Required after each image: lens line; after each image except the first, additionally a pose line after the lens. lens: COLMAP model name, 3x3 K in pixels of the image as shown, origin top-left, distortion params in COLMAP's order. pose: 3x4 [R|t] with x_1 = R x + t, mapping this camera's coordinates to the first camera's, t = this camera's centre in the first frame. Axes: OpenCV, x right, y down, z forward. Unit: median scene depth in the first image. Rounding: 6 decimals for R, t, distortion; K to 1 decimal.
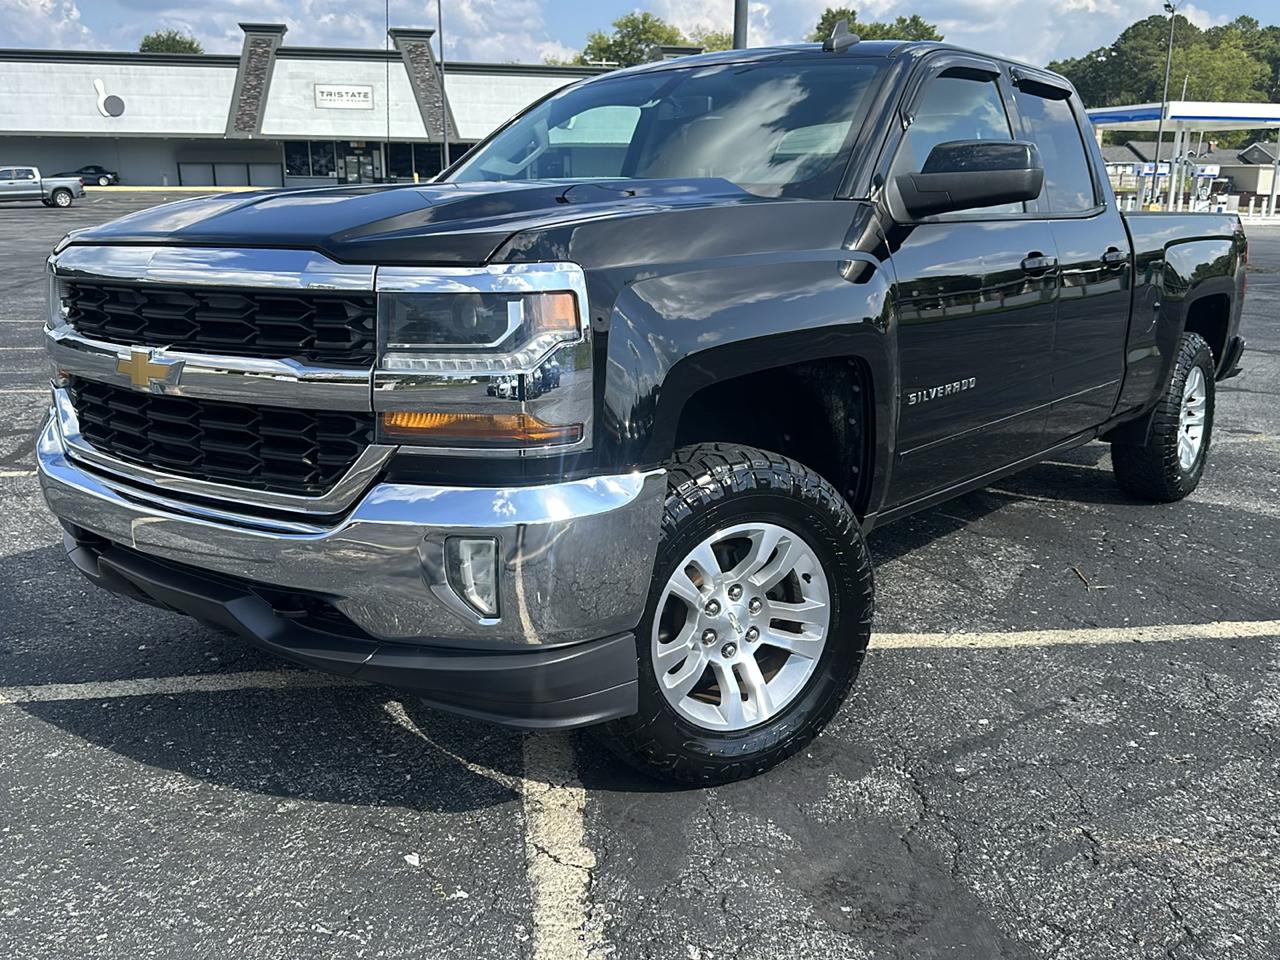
lens RADIAL K [[1146.9, 0, 640.0], [0, 1146.9, 480.0], [0, 0, 1]] dist [0.058429, -0.087513]
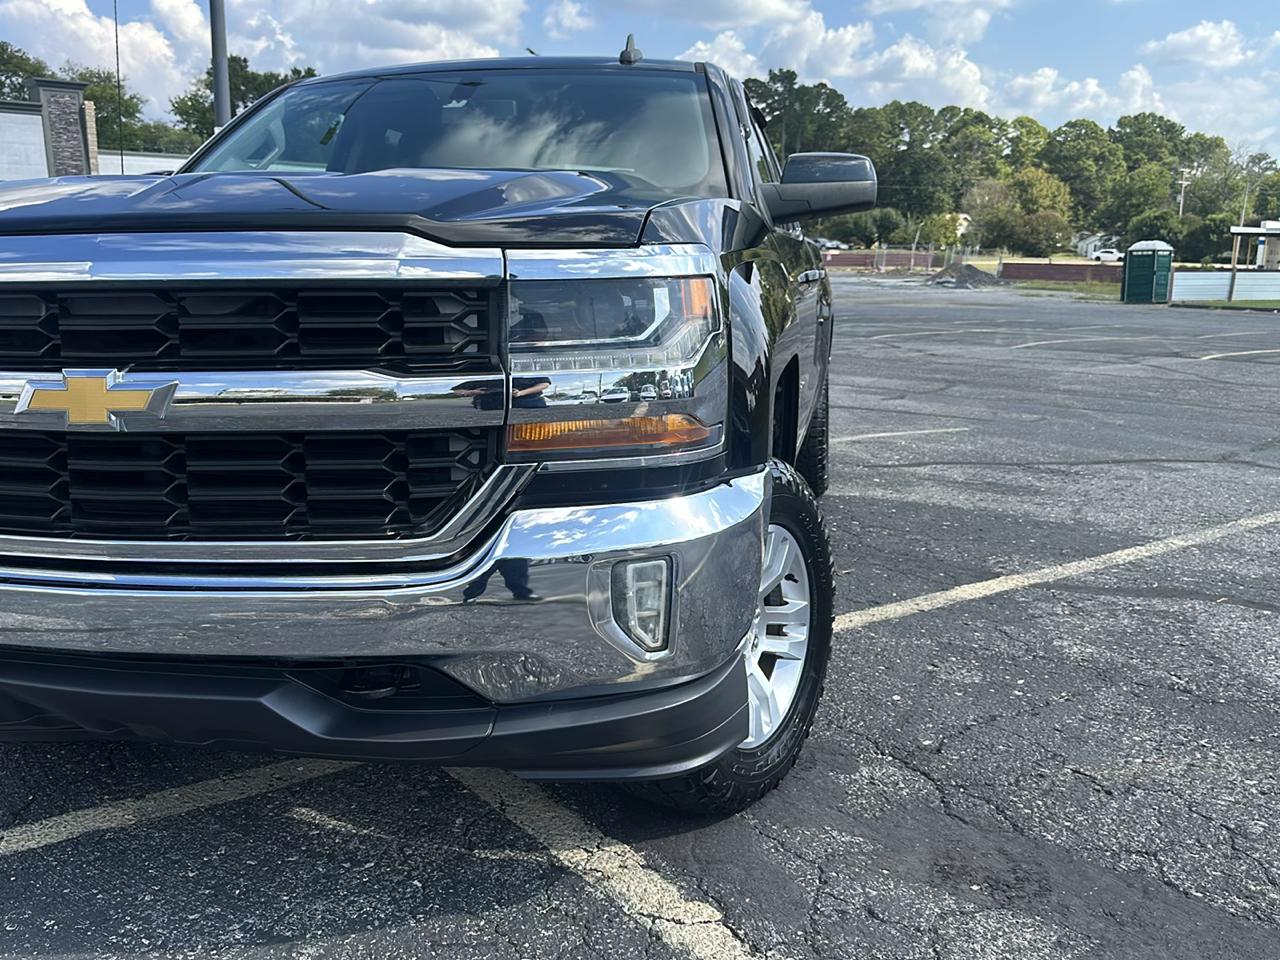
lens RADIAL K [[1146.9, 0, 640.0], [0, 1146.9, 480.0], [0, 0, 1]] dist [0.058429, -0.087513]
pose [[0.882492, -0.089952, 0.461645, -0.499890], [0.109156, 0.993911, -0.015002, 0.002734], [-0.457485, 0.063630, 0.886938, 0.215831]]
